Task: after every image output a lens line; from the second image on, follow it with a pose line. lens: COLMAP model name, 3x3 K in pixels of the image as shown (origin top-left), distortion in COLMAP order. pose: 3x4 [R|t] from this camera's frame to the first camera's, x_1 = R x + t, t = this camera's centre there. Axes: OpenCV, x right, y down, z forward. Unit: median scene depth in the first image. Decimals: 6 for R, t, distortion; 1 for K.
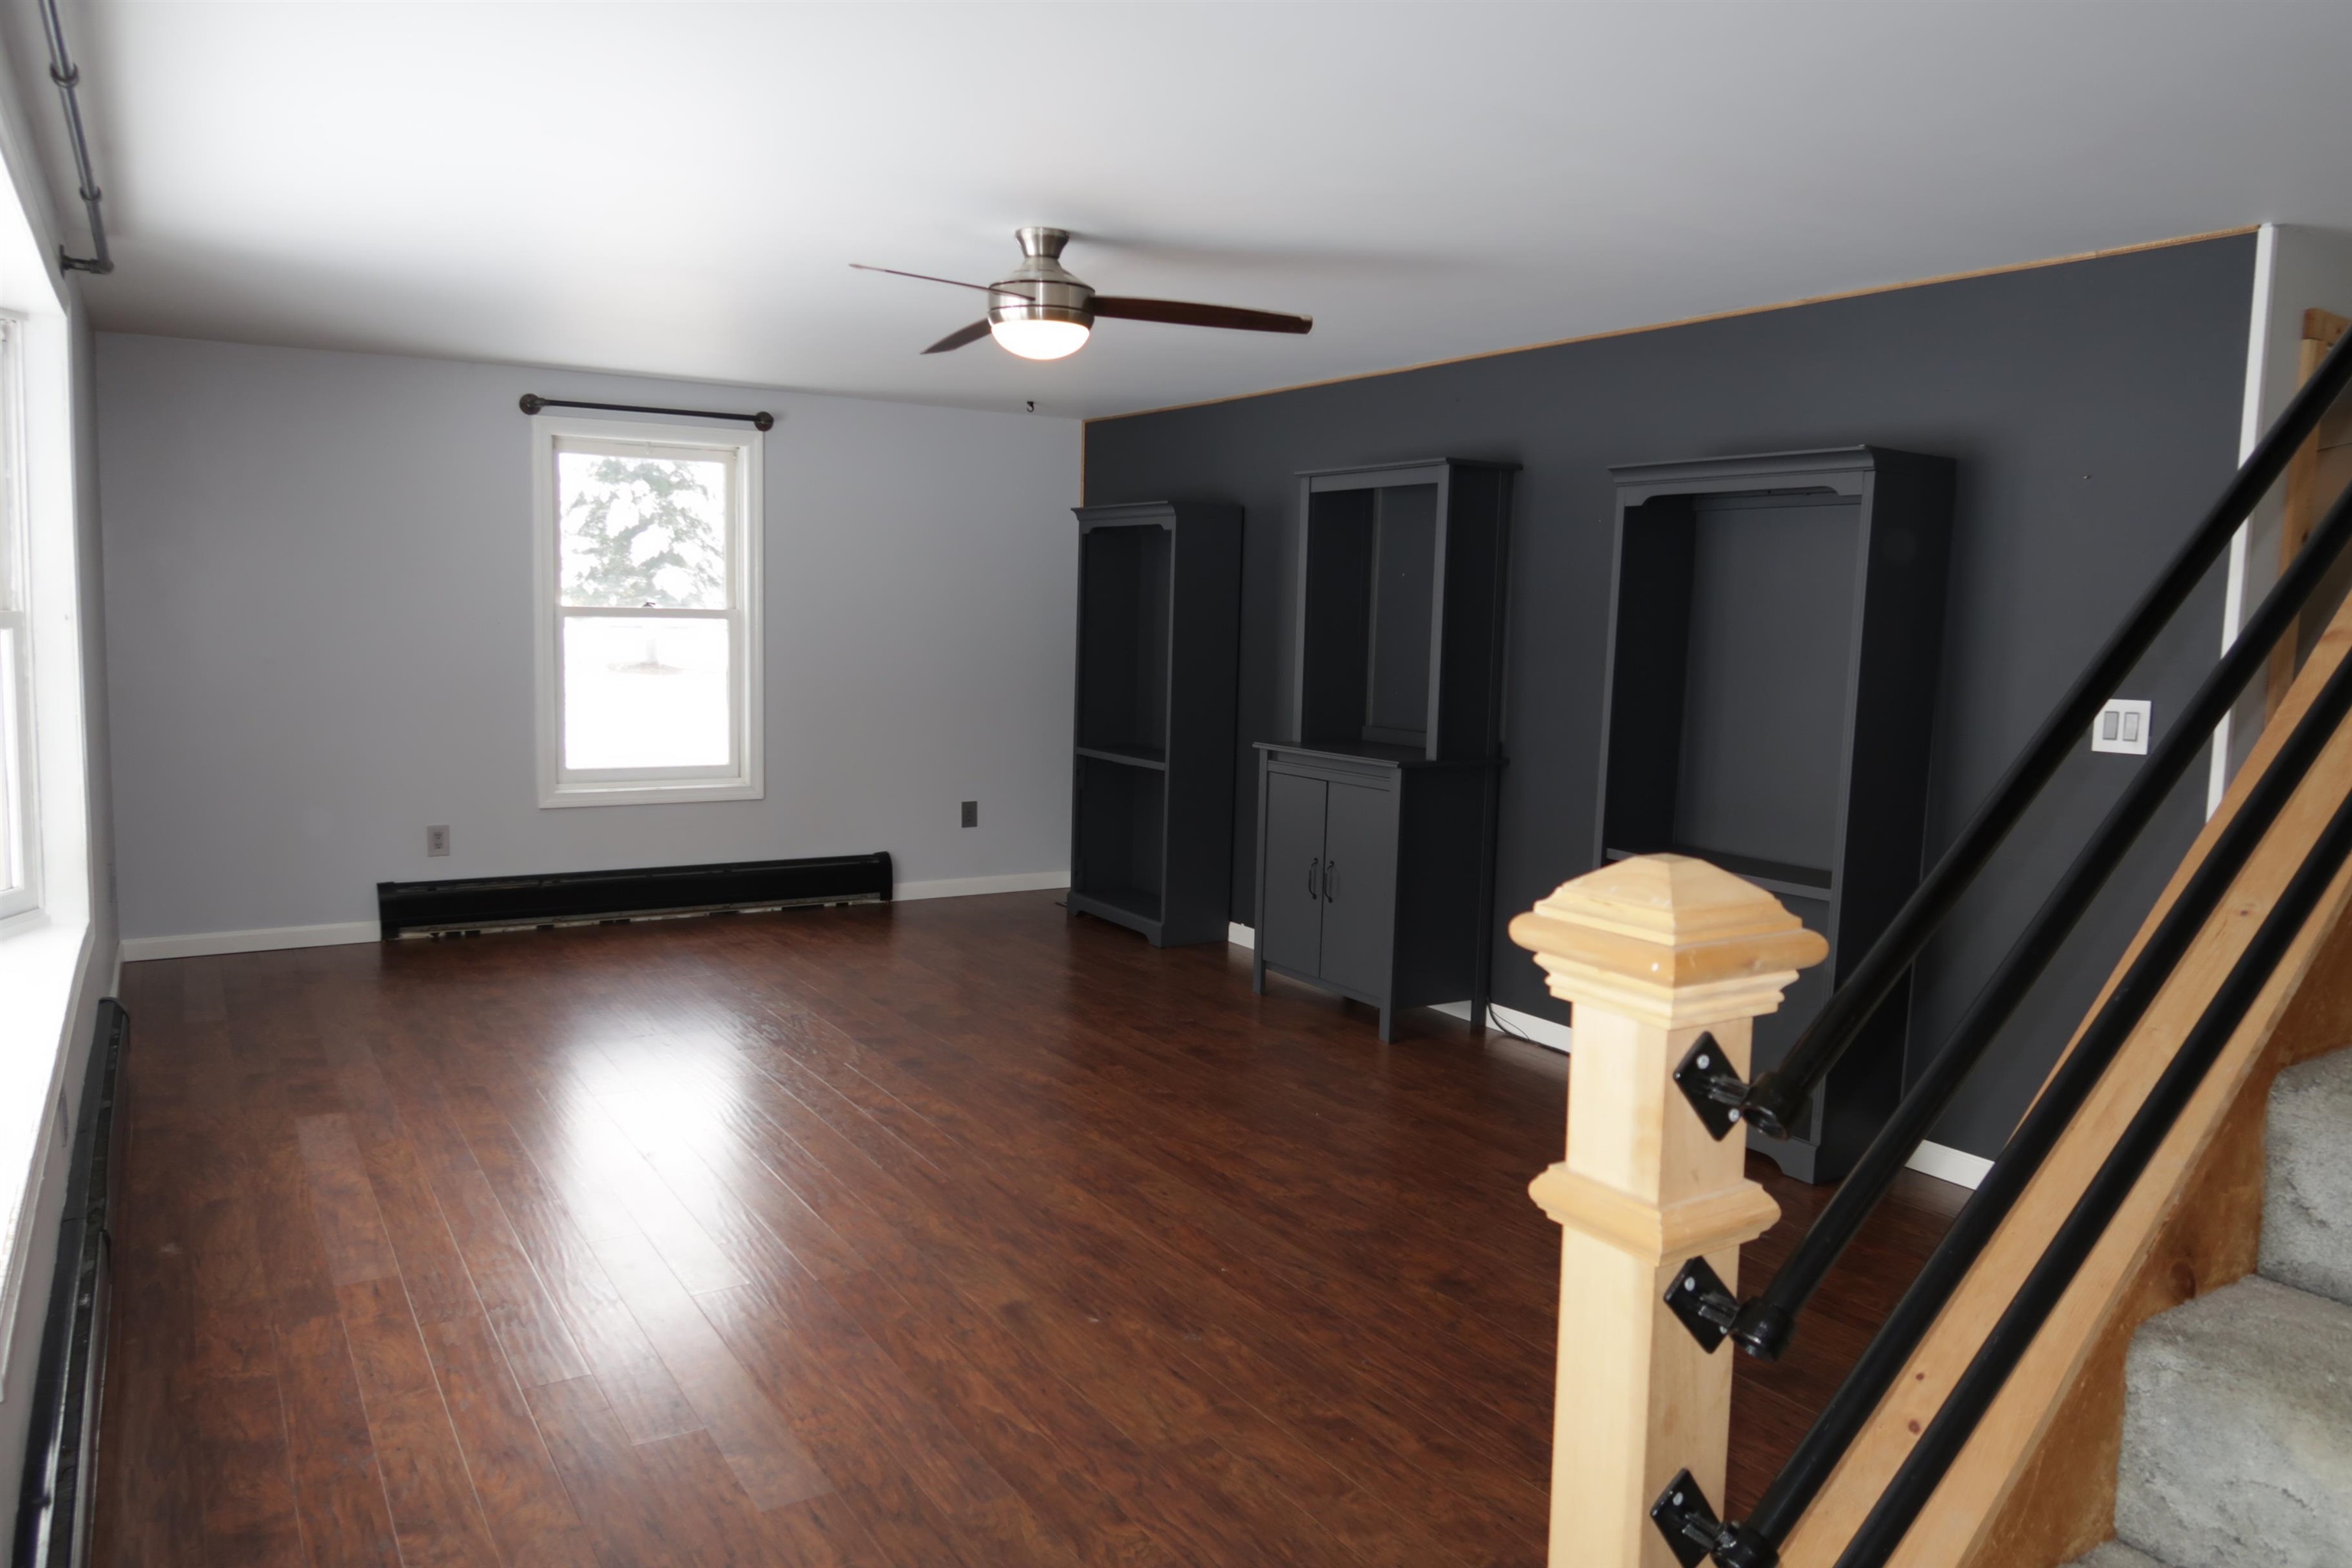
lens RADIAL K [[1610.3, 0, 1168.1], [0, 1610.3, 789.7], [0, 0, 1]] dist [-0.026035, -0.000792]
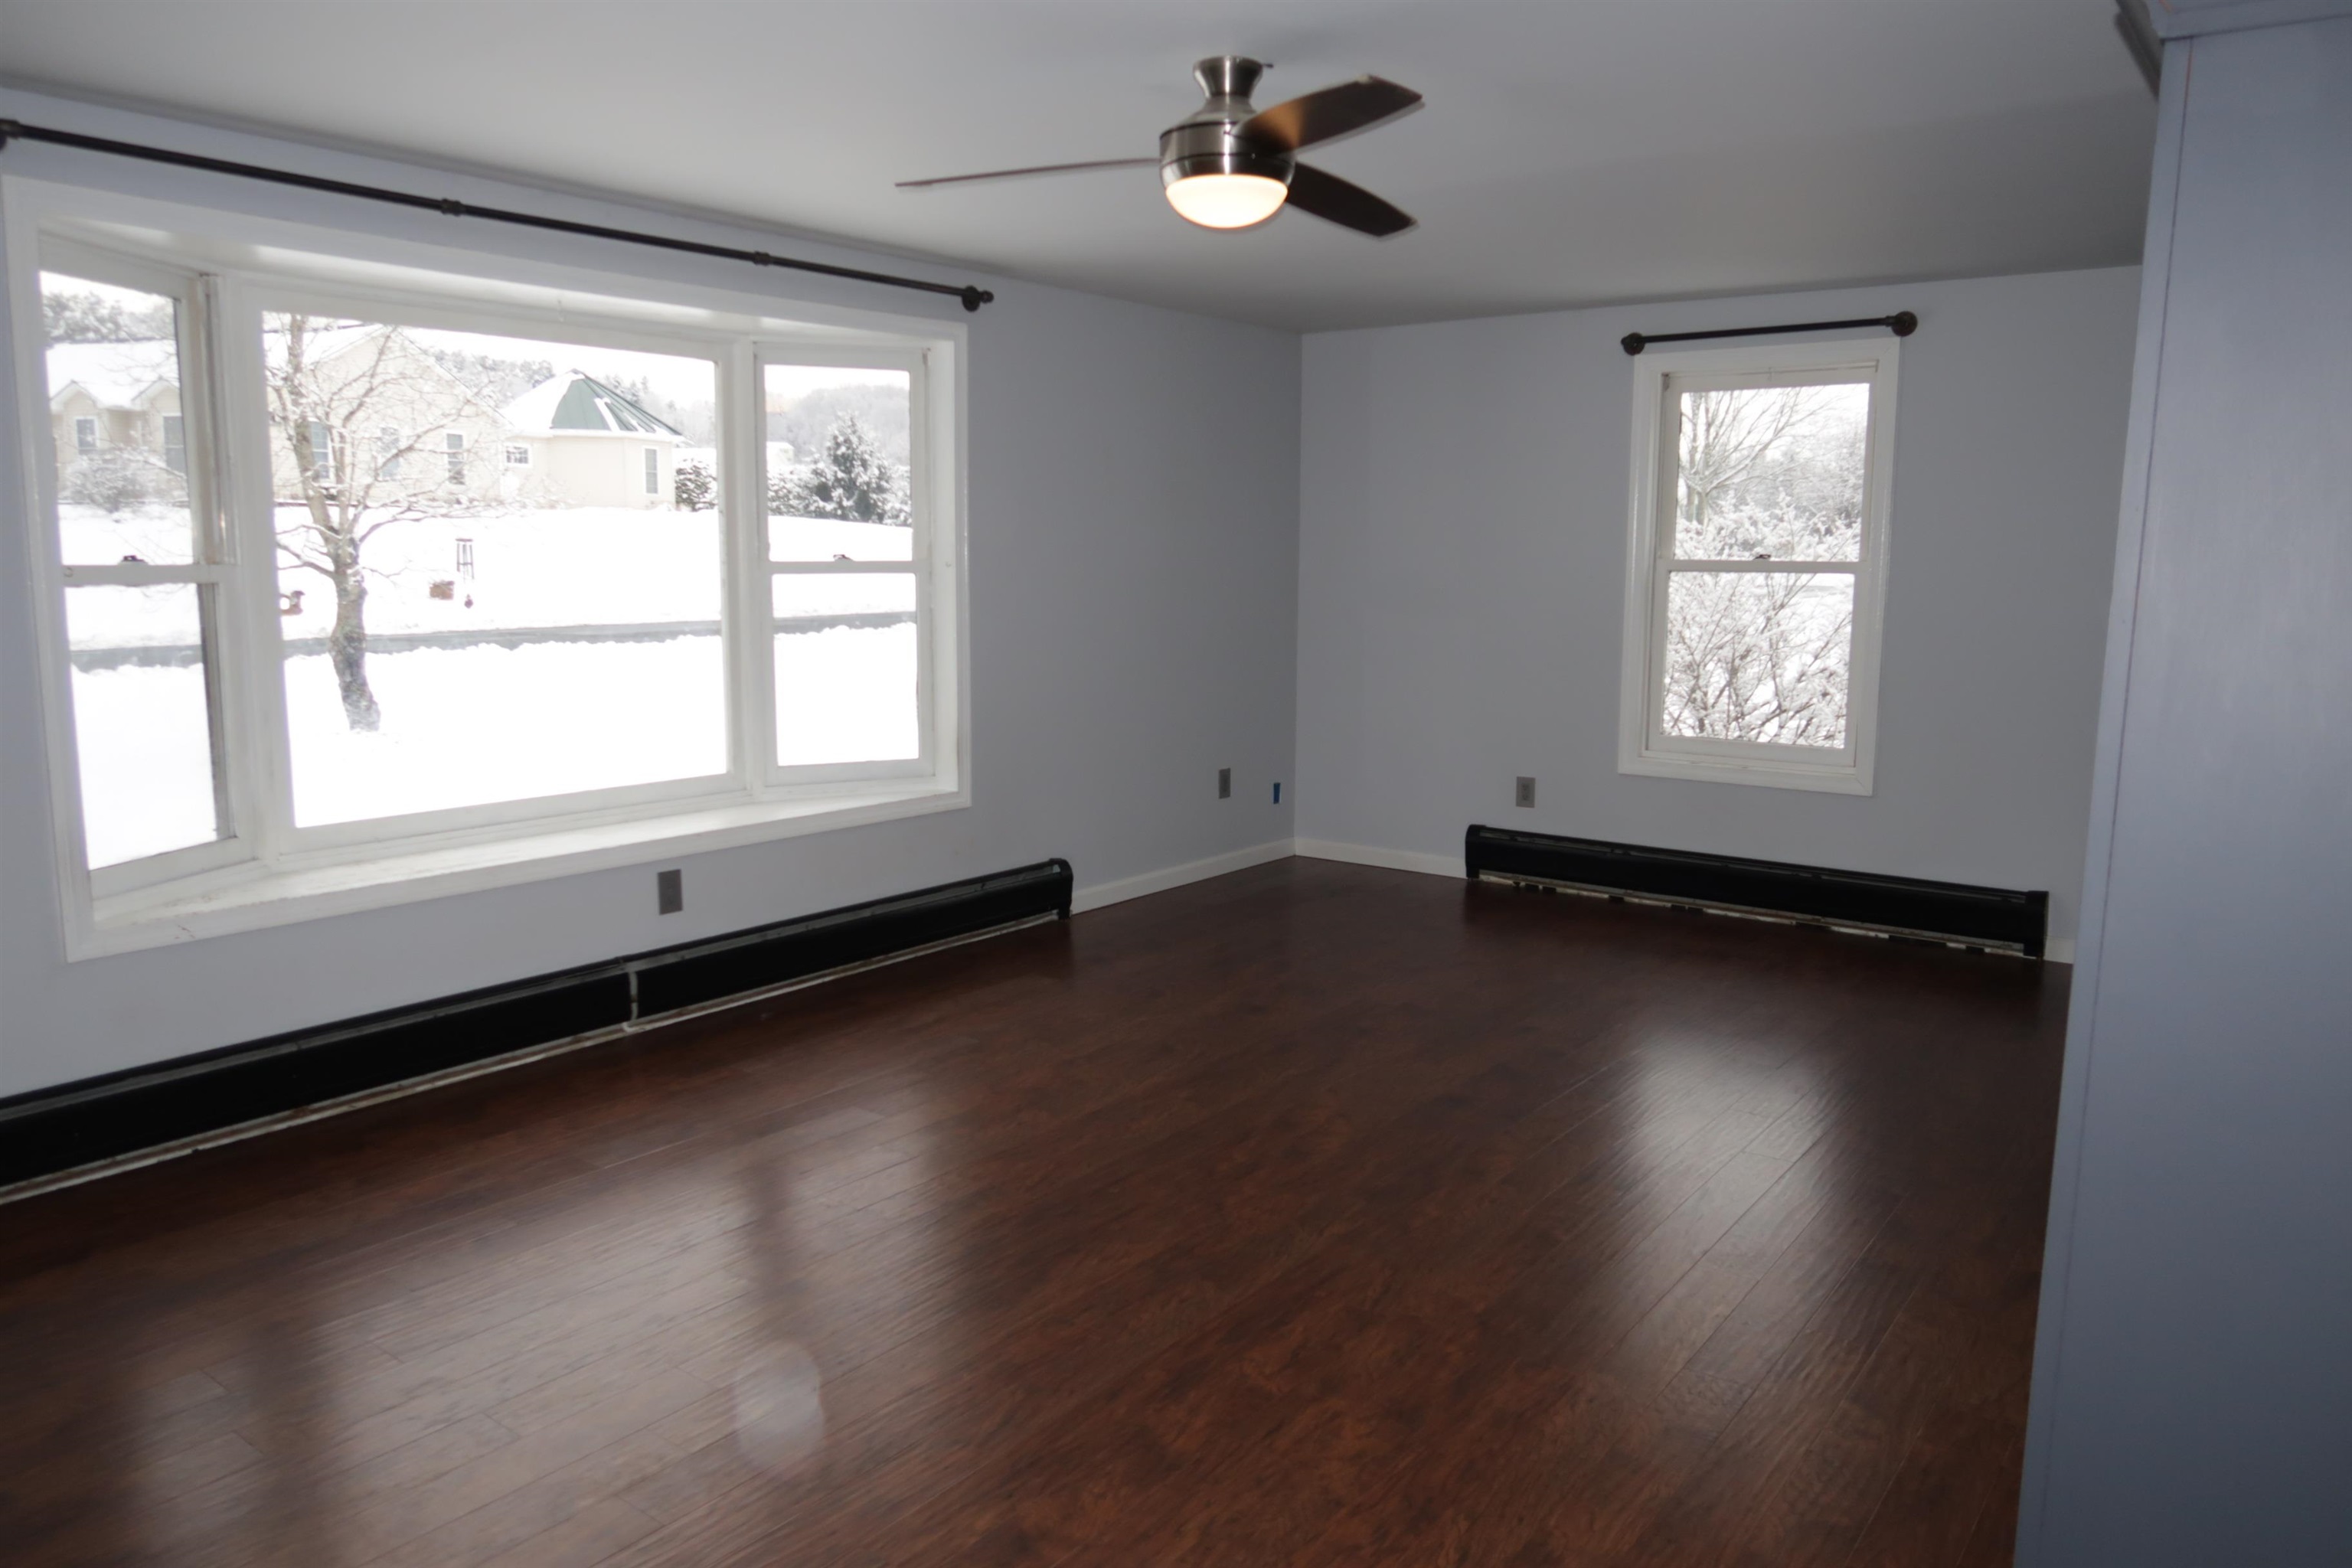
lens RADIAL K [[1610.3, 0, 1172.7], [0, 1610.3, 773.3], [0, 0, 1]] dist [-0.026035, -0.000792]
pose [[0.357399, 0.106829, -0.927822, 0.725955], [-0.104361, 0.991783, 0.073994, -0.056487], [0.928103, 0.070384, 0.365611, 0.751066]]
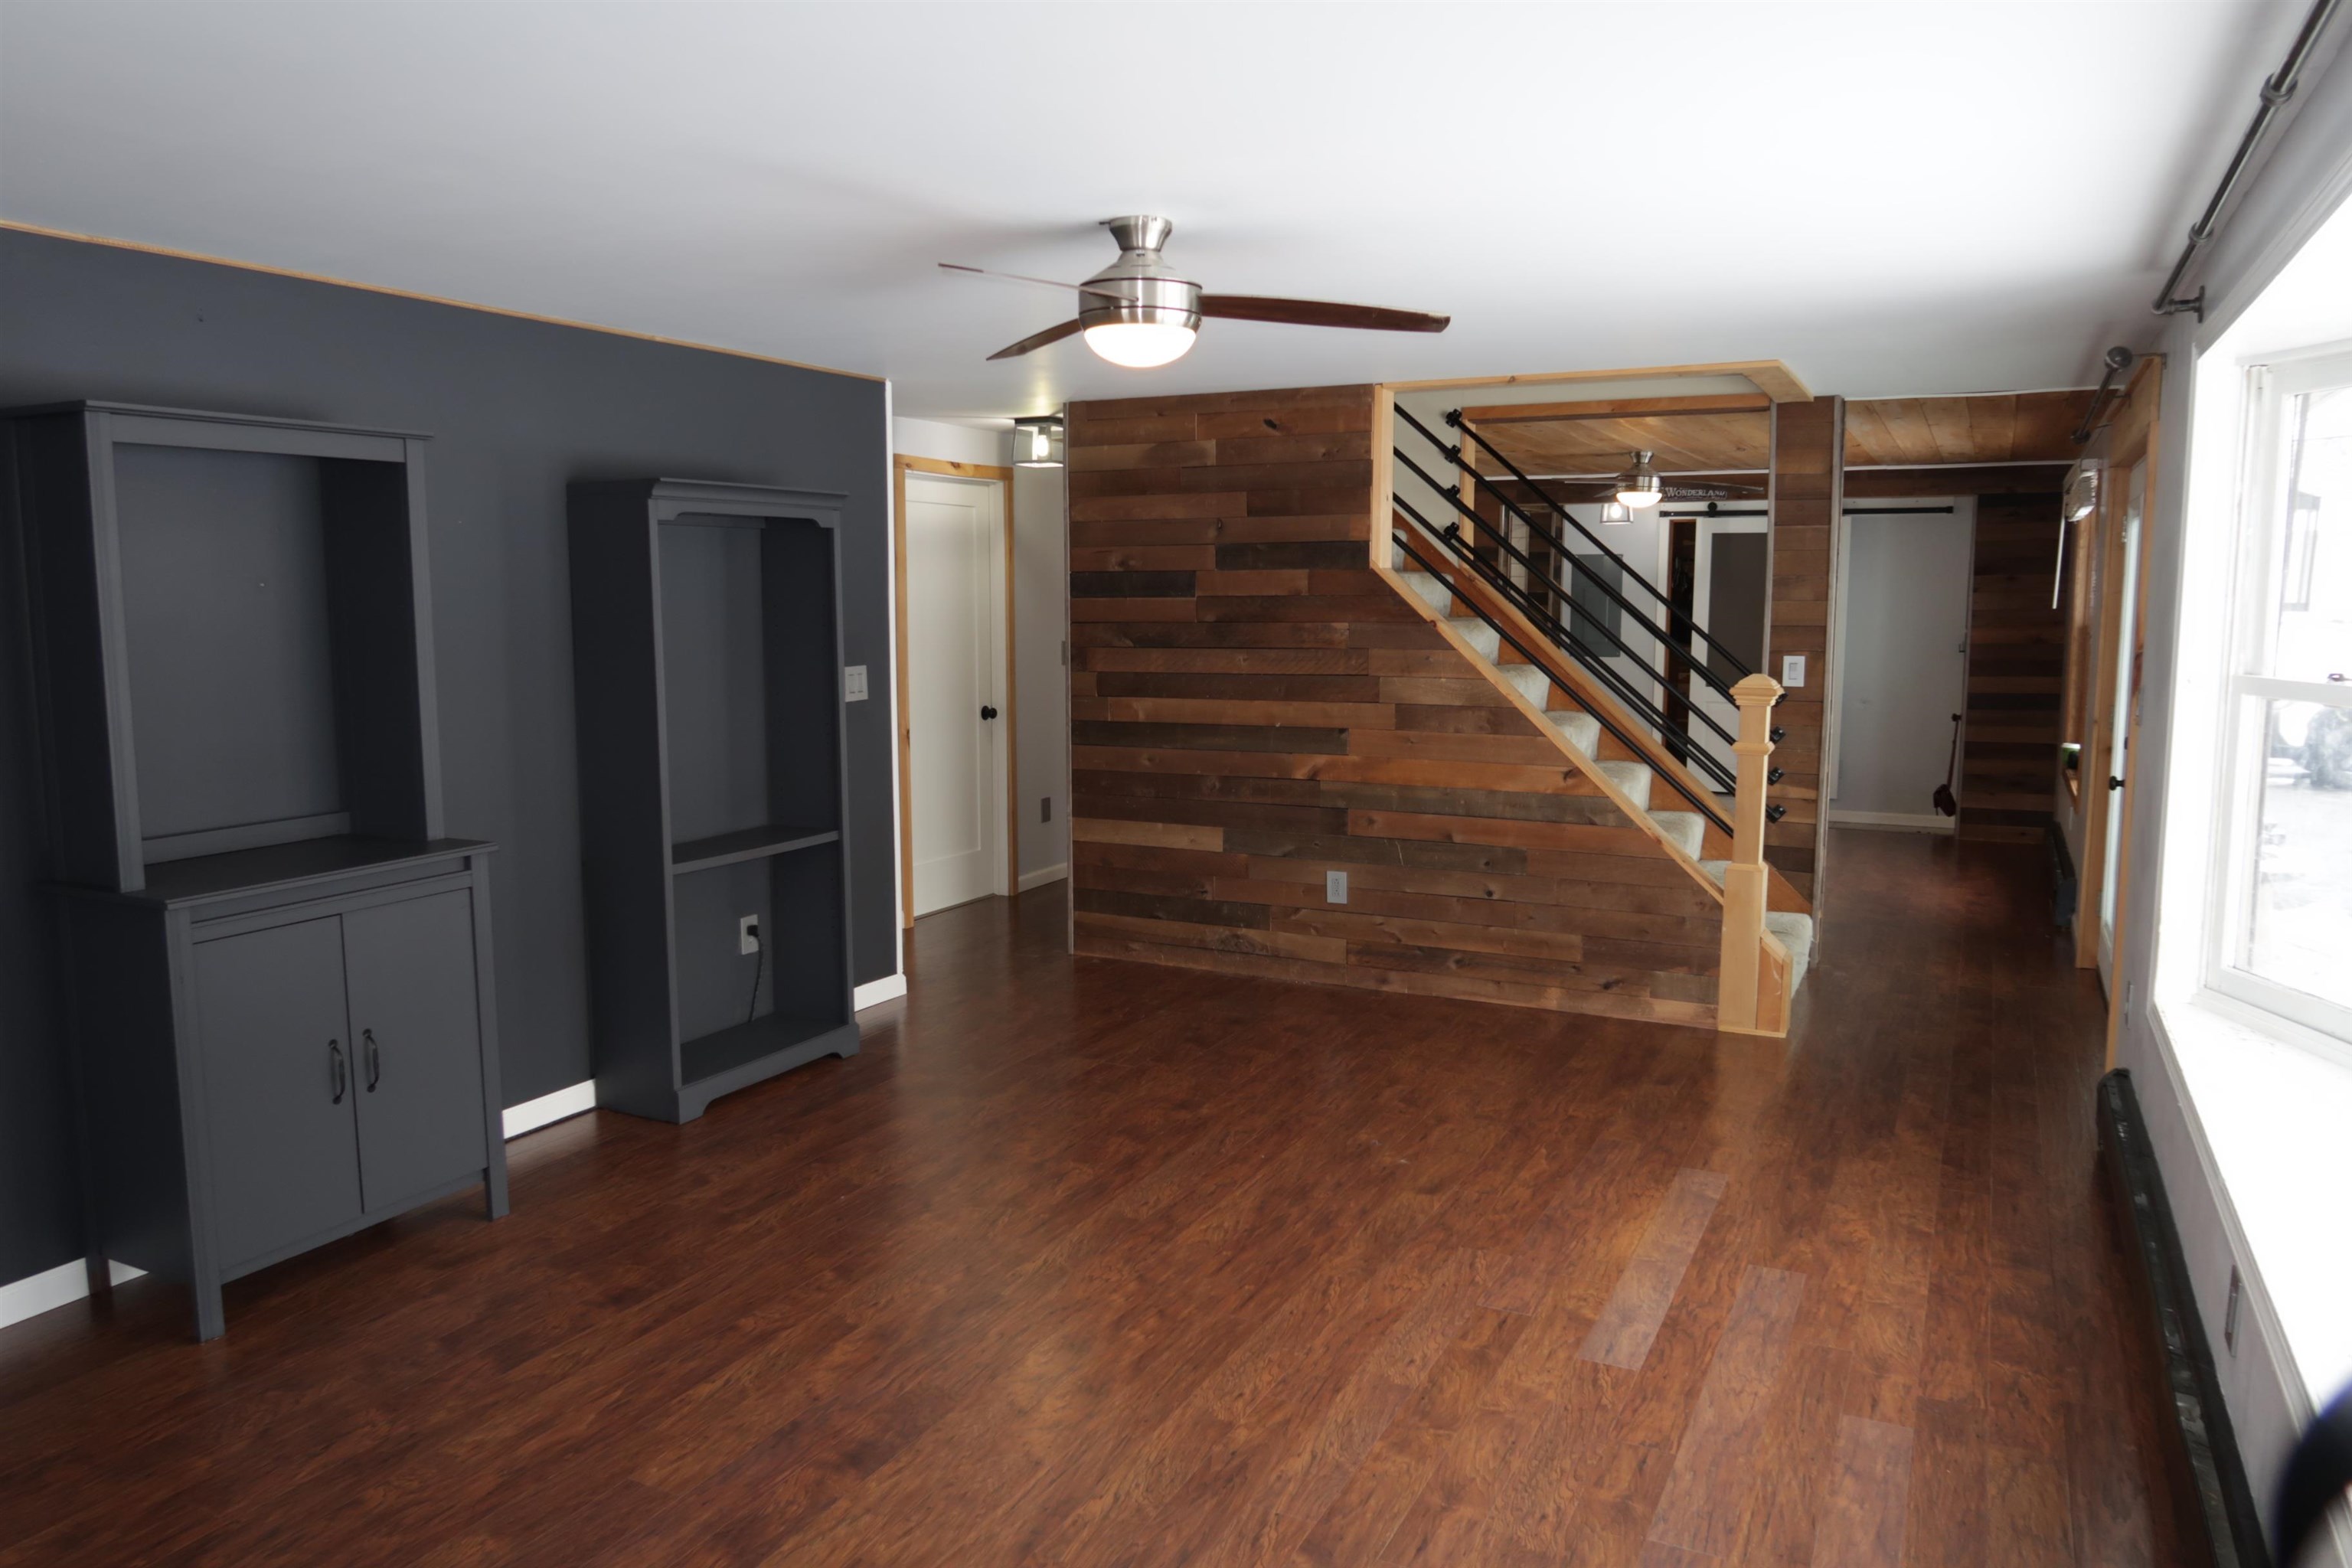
lens RADIAL K [[1610.3, 0, 1178.5], [0, 1610.3, 786.2], [0, 0, 1]] dist [-0.026035, -0.000792]
pose [[-0.518858, -0.126796, 0.845405, -0.915389], [0.085964, 0.976187, 0.199171, -0.230660], [-0.850527, 0.176016, -0.495603, 1.553637]]
